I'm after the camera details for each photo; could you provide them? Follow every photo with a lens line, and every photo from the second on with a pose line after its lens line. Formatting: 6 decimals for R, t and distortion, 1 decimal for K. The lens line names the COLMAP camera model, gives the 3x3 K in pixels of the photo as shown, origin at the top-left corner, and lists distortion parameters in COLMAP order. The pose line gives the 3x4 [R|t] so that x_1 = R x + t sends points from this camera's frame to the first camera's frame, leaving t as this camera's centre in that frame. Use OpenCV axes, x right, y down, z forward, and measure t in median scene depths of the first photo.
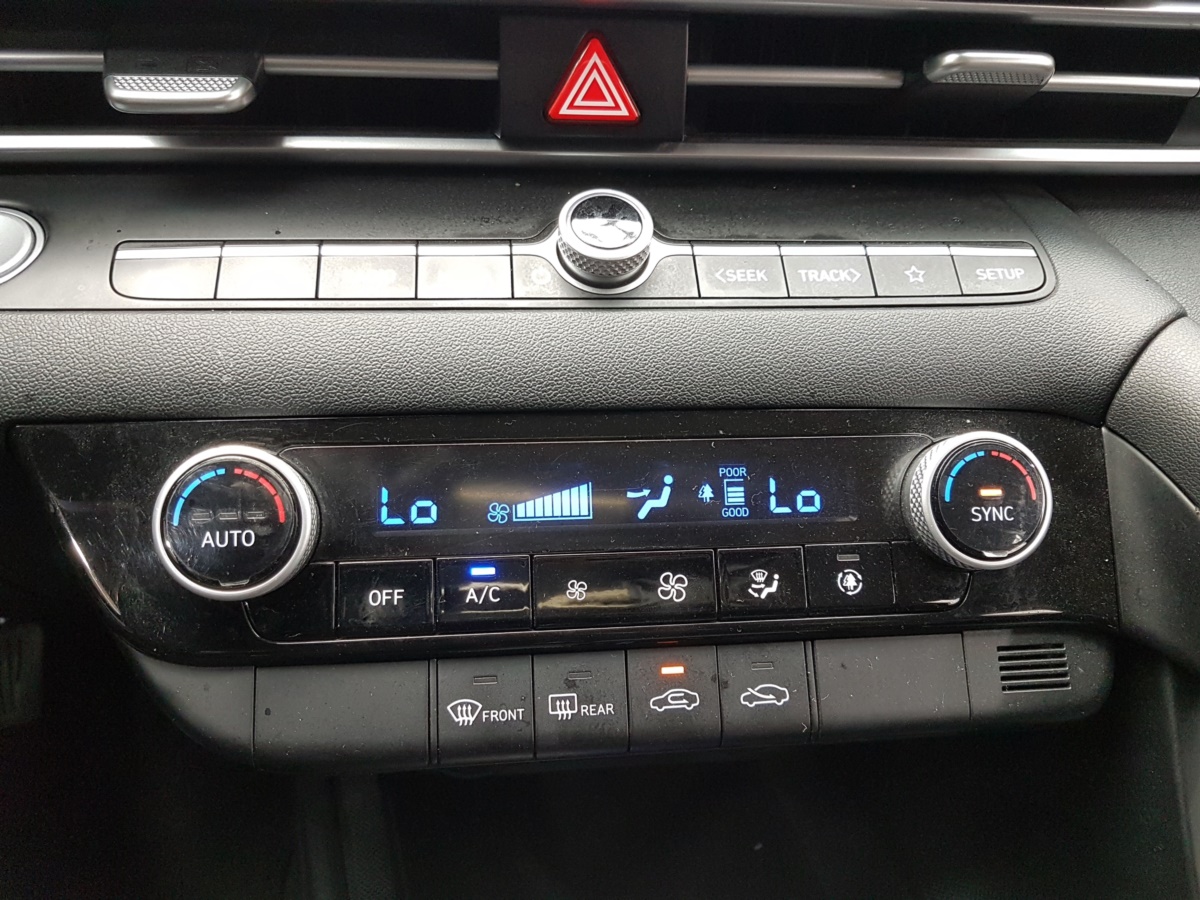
lens RADIAL K [[936.7, 0, 603.1], [0, 936.7, 478.4], [0, 0, 1]] dist [-0.010285, -0.010559]
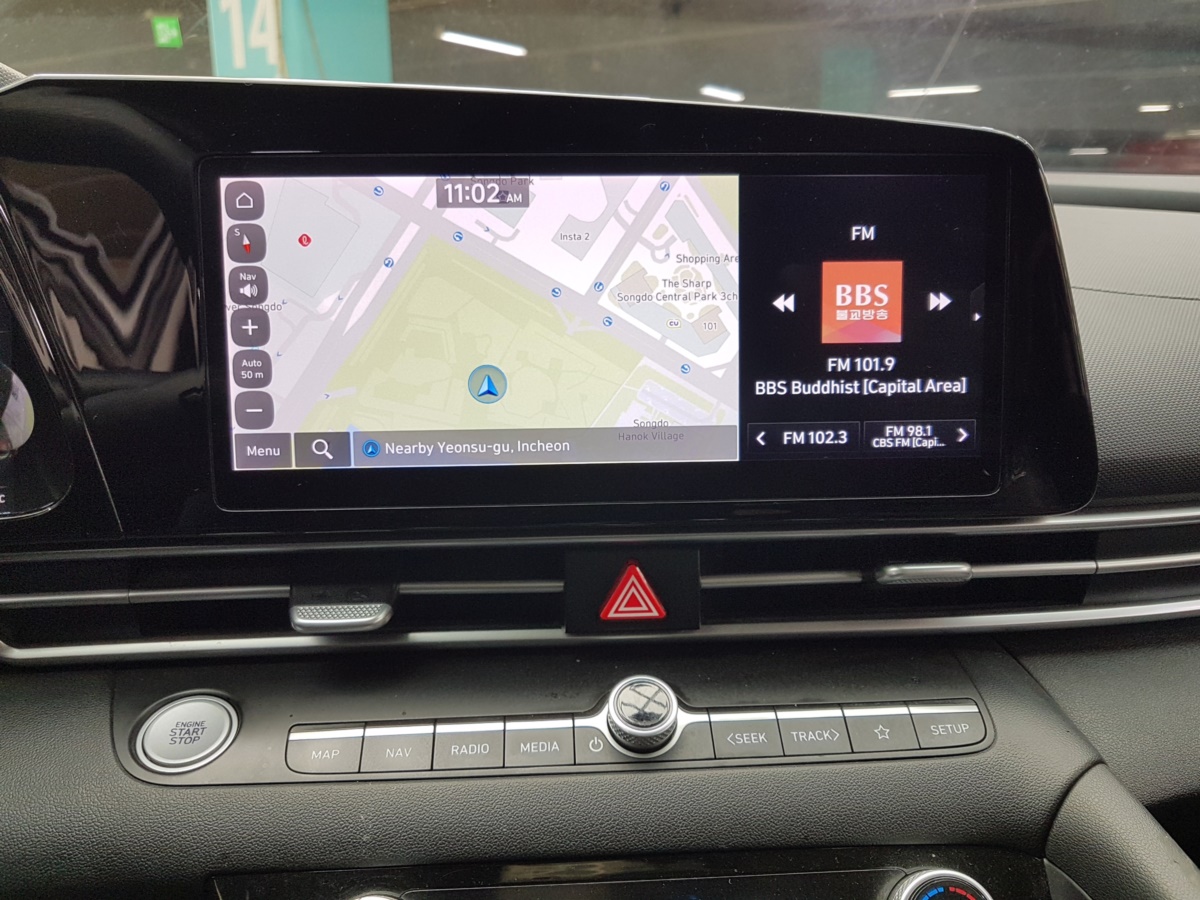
lens RADIAL K [[964.9, 0, 600.4], [0, 964.9, 463.4], [0, 0, 1]] dist [-0.006769, -0.013869]
pose [[0.997834, -0.028438, -0.059322, 0.033561], [0.009722, 0.955585, -0.294554, -0.191589], [0.065064, 0.293339, 0.953792, -0.432178]]
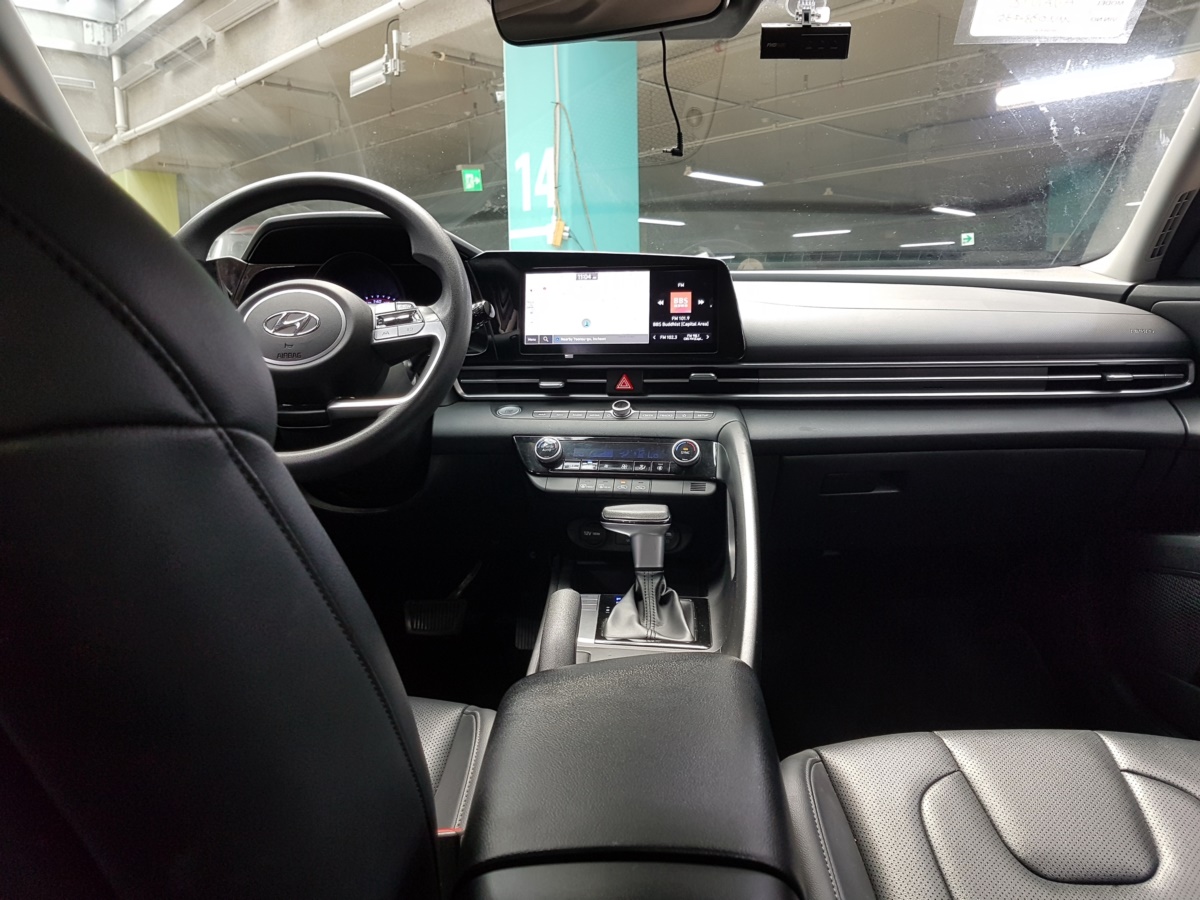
lens RADIAL K [[912.2, 0, 600.0], [0, 912.2, 450.0], [0, 0, 1]] dist [-0.027128, 0.002275]
pose [[0.952772, -0.008238, -0.303576, 1.402204], [-0.114936, 0.915492, -0.385570, 1.890001], [0.281098, 0.402252, 0.871308, -3.297851]]
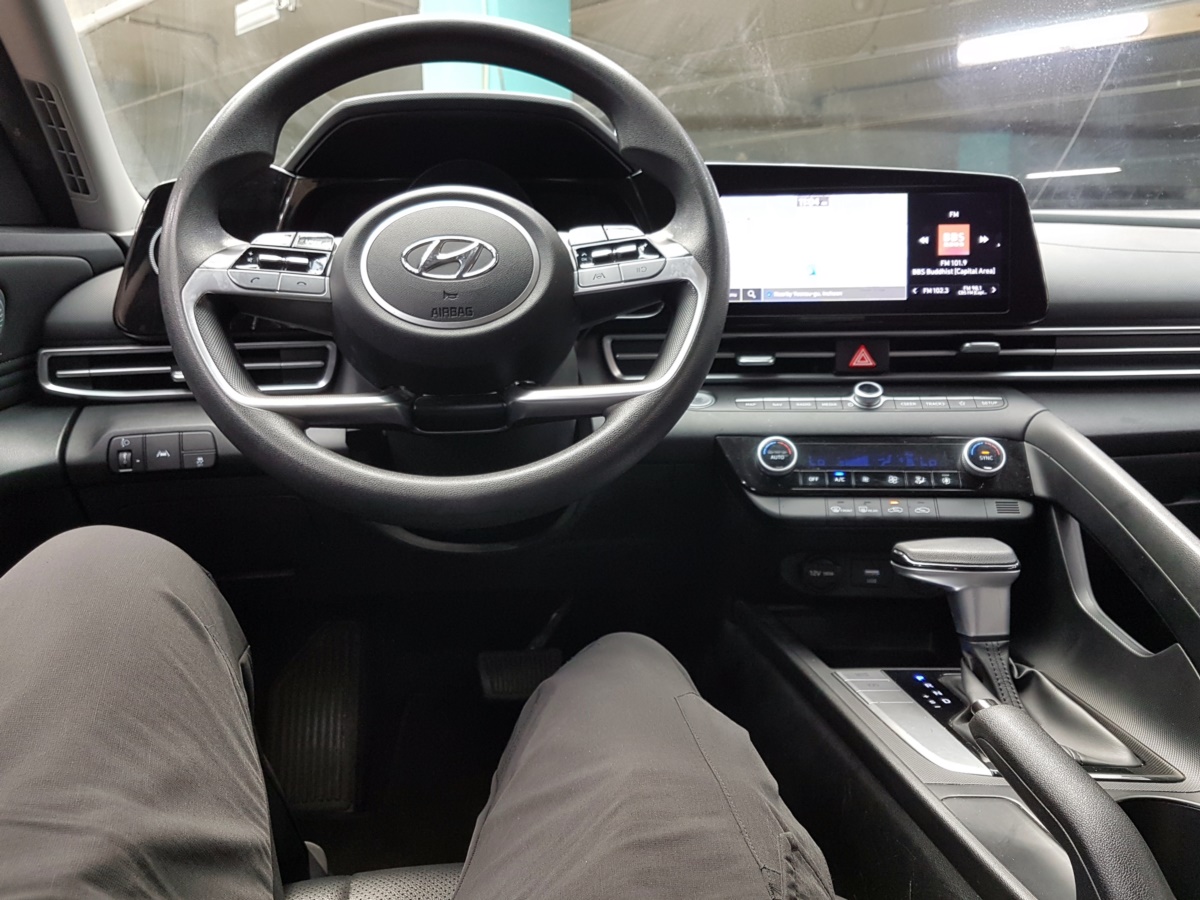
lens RADIAL K [[936.7, 0, 603.1], [0, 936.7, 478.4], [0, 0, 1]] dist [-0.010285, -0.010559]
pose [[0.981605, -0.014646, -0.190358, -0.314671], [-0.053711, 0.935600, -0.348952, 1.337305], [0.183210, 0.352758, 0.917604, -2.339505]]
